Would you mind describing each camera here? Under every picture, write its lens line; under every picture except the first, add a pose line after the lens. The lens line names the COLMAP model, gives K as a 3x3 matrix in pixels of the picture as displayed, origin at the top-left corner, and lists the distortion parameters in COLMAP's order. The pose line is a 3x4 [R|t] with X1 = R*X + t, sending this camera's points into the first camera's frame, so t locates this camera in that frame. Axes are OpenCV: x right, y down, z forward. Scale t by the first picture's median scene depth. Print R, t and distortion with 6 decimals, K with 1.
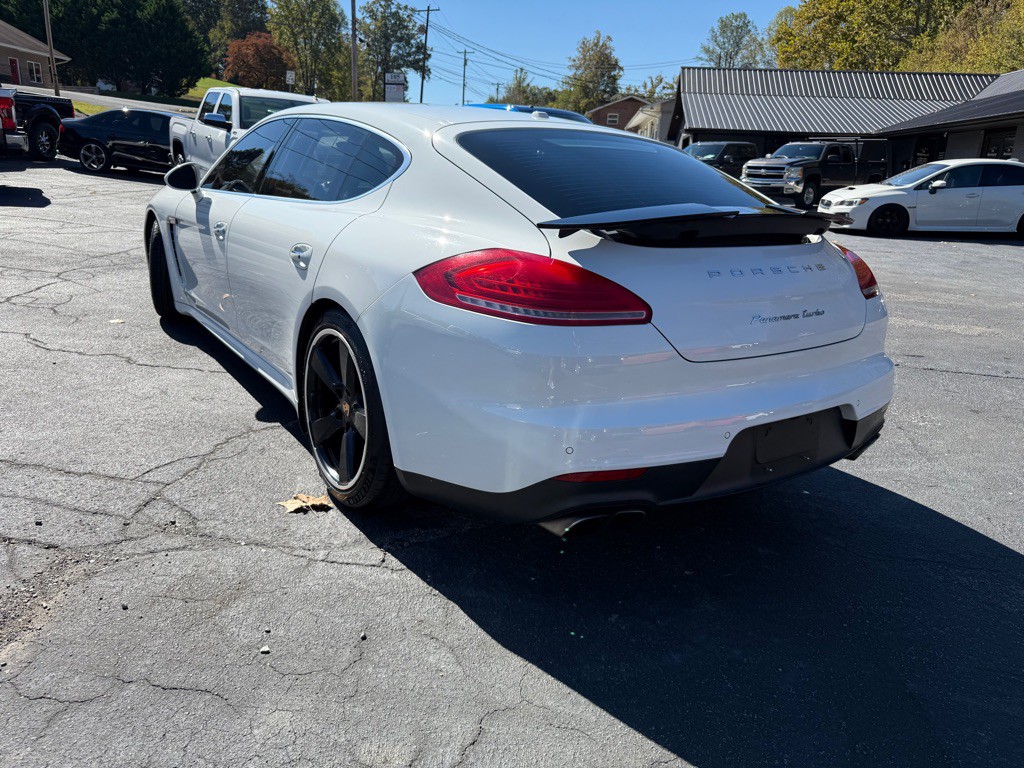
lens RADIAL K [[727.1, 0, 505.6], [0, 727.1, 387.4], [0, 0, 1]] dist [0.014154, -0.020934]
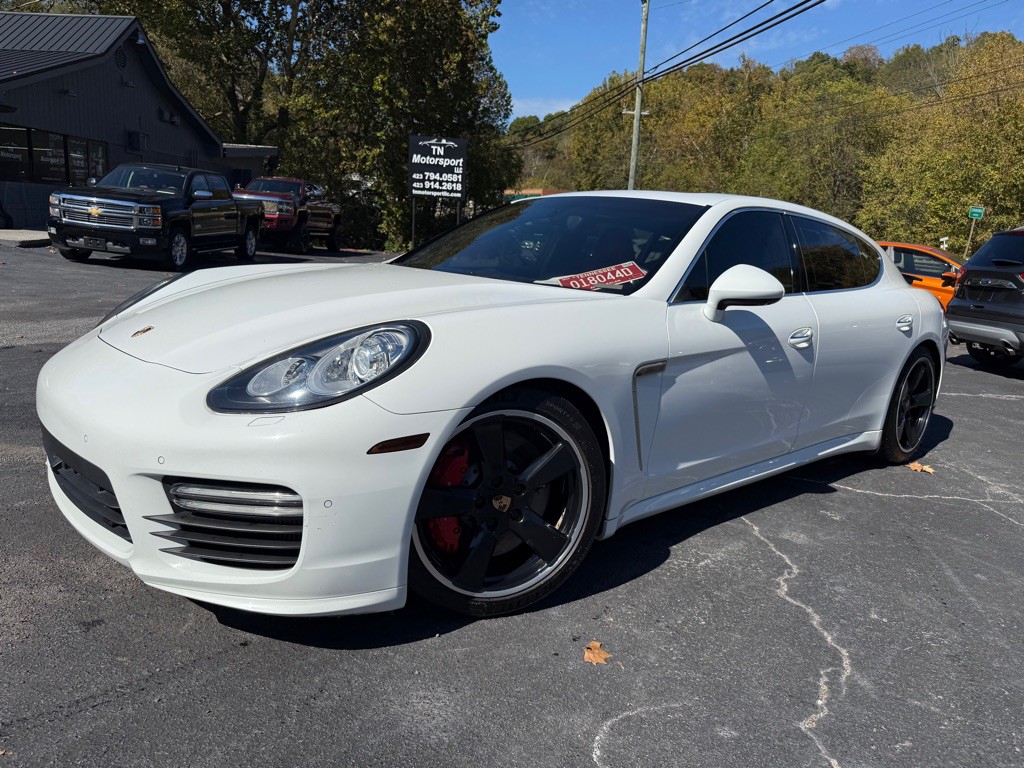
lens RADIAL K [[727.1, 0, 506.9], [0, 727.1, 394.5], [0, 0, 1]] dist [0.014154, -0.020934]
pose [[-0.132145, -0.270664, 0.953561, -0.085279], [0.221285, 0.929664, 0.294547, -0.034783], [-0.966215, 0.249932, -0.062956, 0.100465]]
